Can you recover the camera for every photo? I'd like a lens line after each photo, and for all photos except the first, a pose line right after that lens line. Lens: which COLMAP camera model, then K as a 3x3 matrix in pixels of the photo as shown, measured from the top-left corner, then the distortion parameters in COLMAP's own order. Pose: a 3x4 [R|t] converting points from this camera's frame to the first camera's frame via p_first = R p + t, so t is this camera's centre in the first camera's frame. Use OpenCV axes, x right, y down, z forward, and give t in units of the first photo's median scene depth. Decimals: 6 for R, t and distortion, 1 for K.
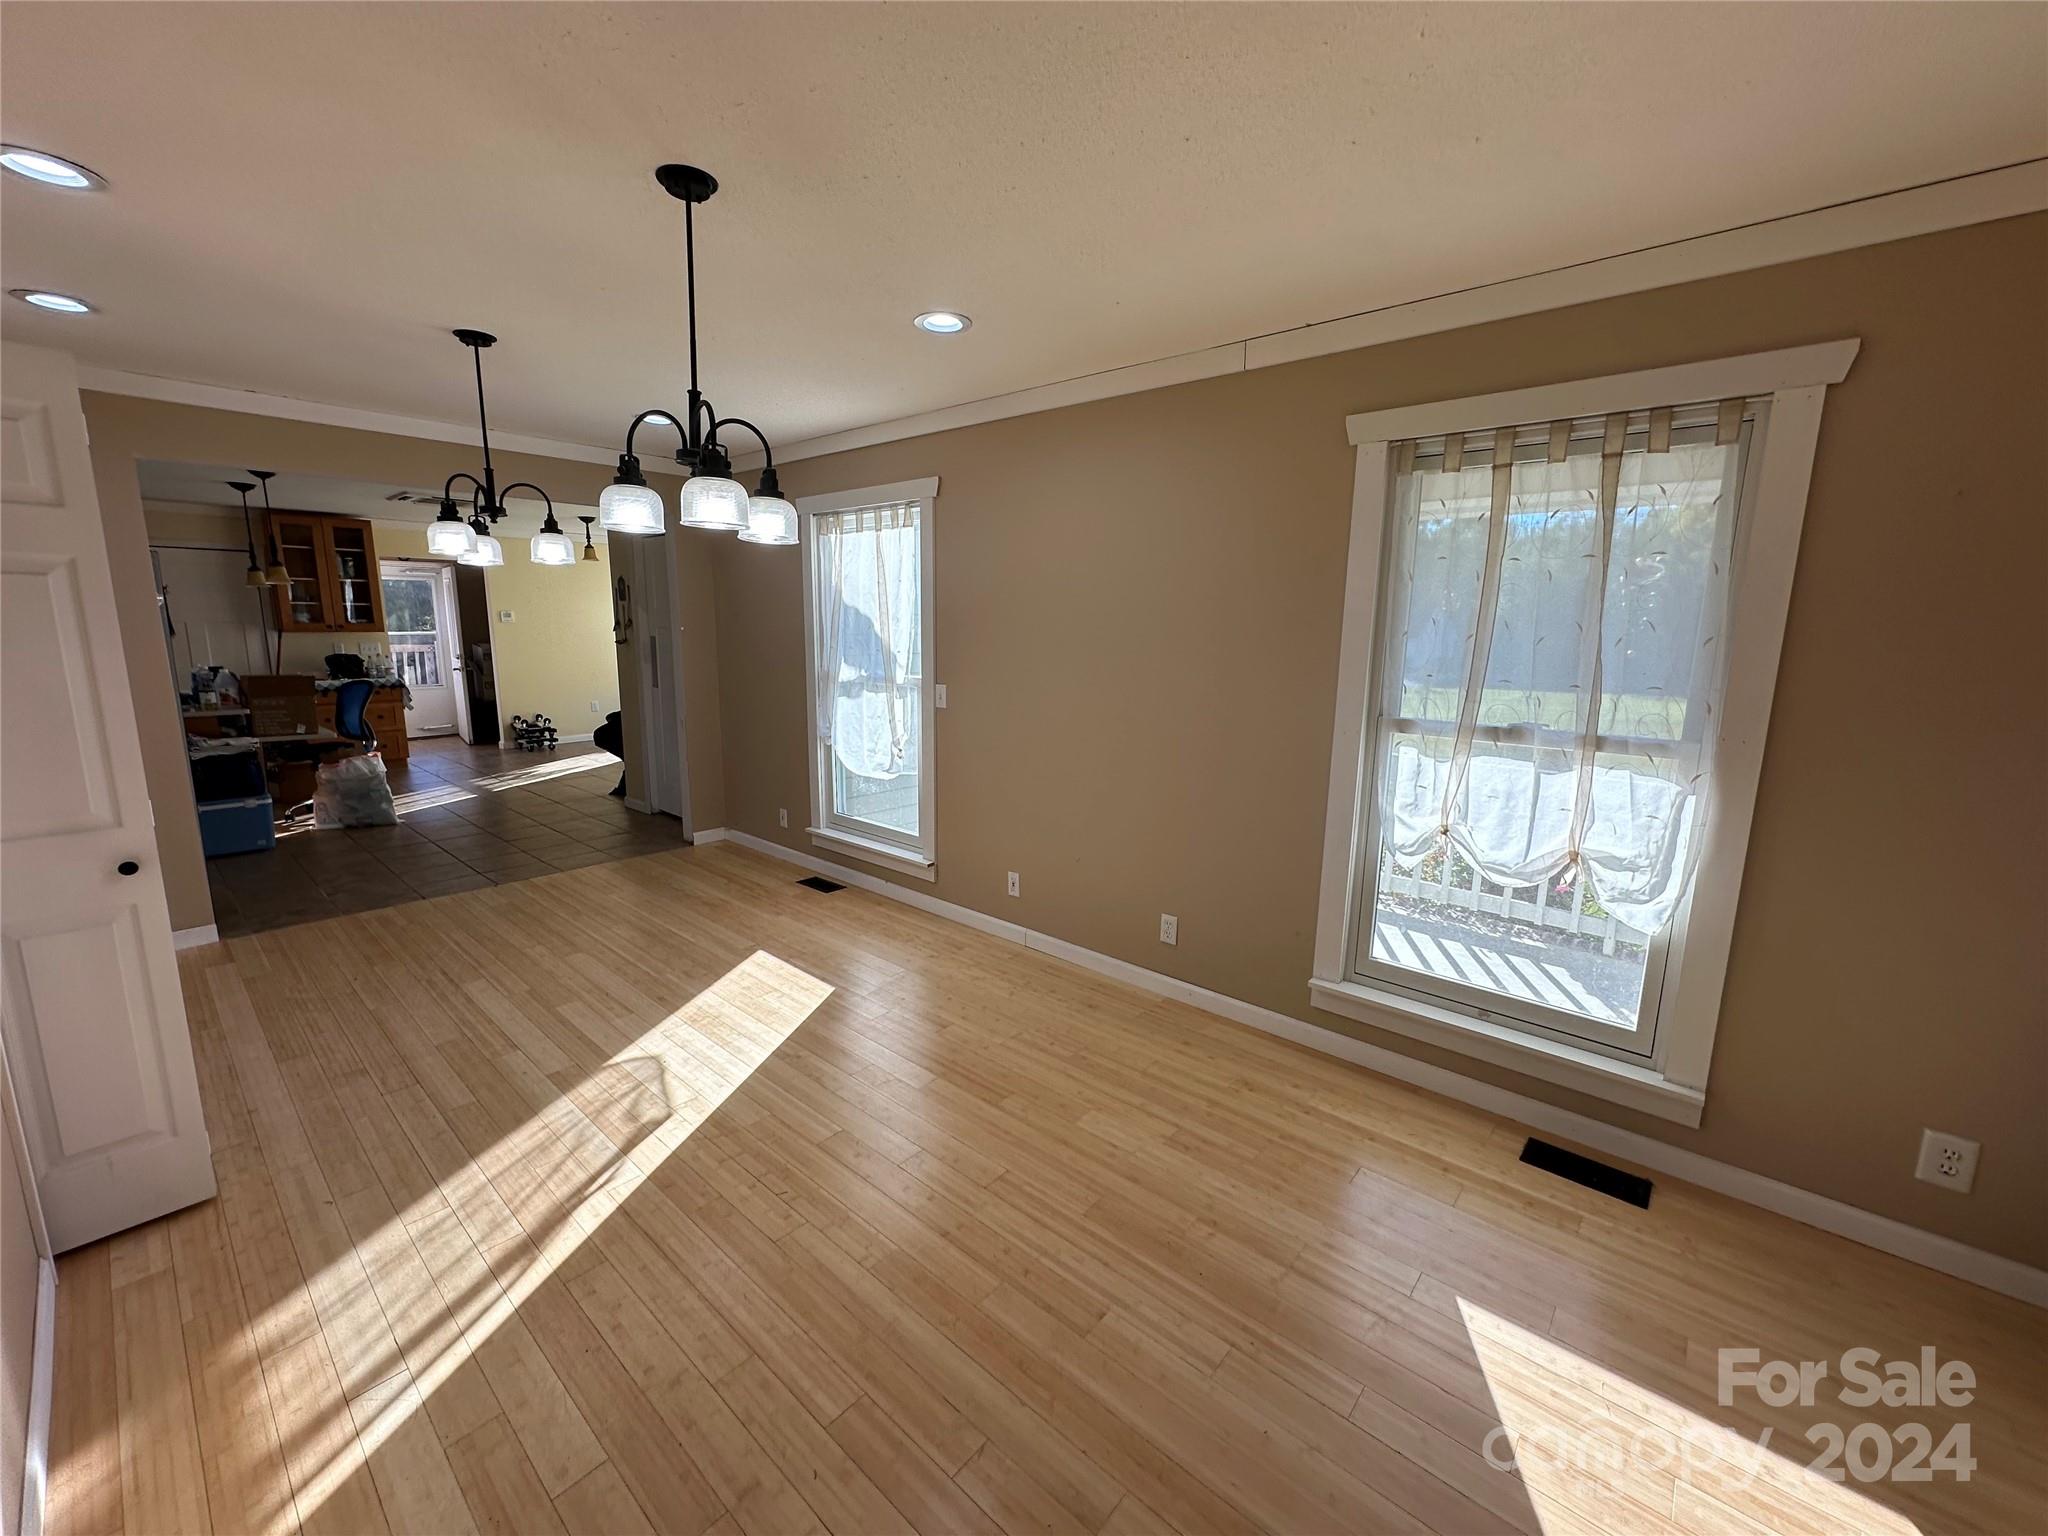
lens RADIAL K [[822.7, 0, 1013.7], [0, 822.7, 756.1], [0, 0, 1]] dist [0.000444, -0.000014]
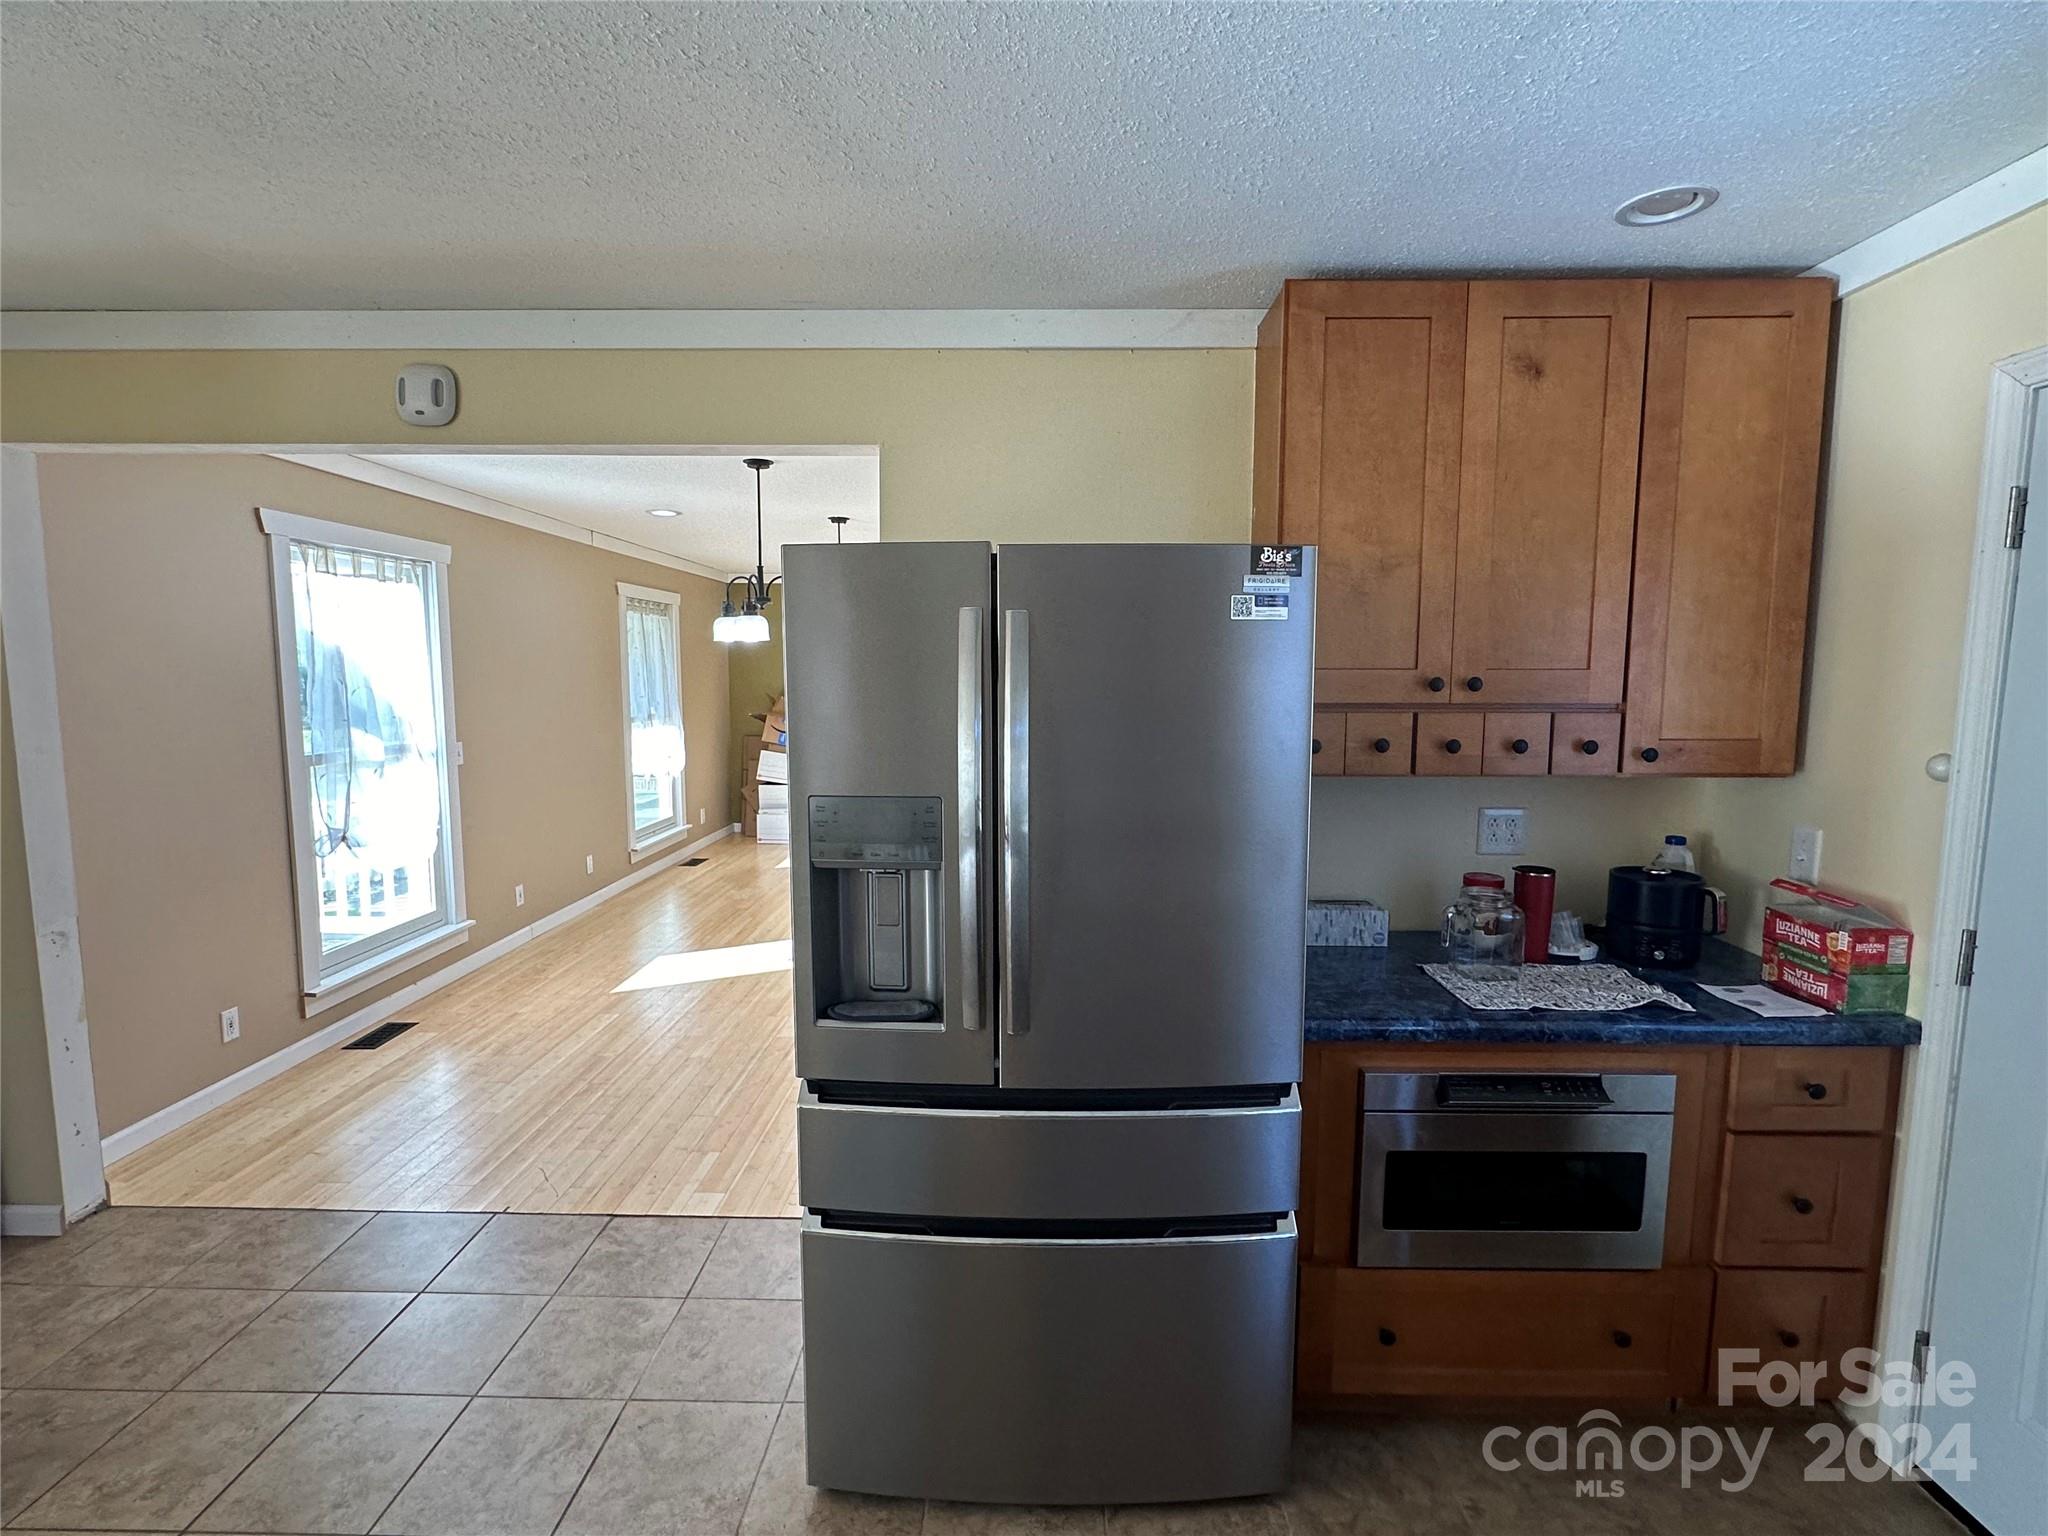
lens RADIAL K [[943.6, 0, 1021.9], [0, 943.6, 769.4], [0, 0, 1]] dist [-0.000845, -0.000335]
pose [[-0.649223, -0.093793, 0.754793, -1.380534], [0.117673, 0.968033, 0.221506, -0.223284], [-0.751440, 0.232626, -0.617432, 1.154019]]
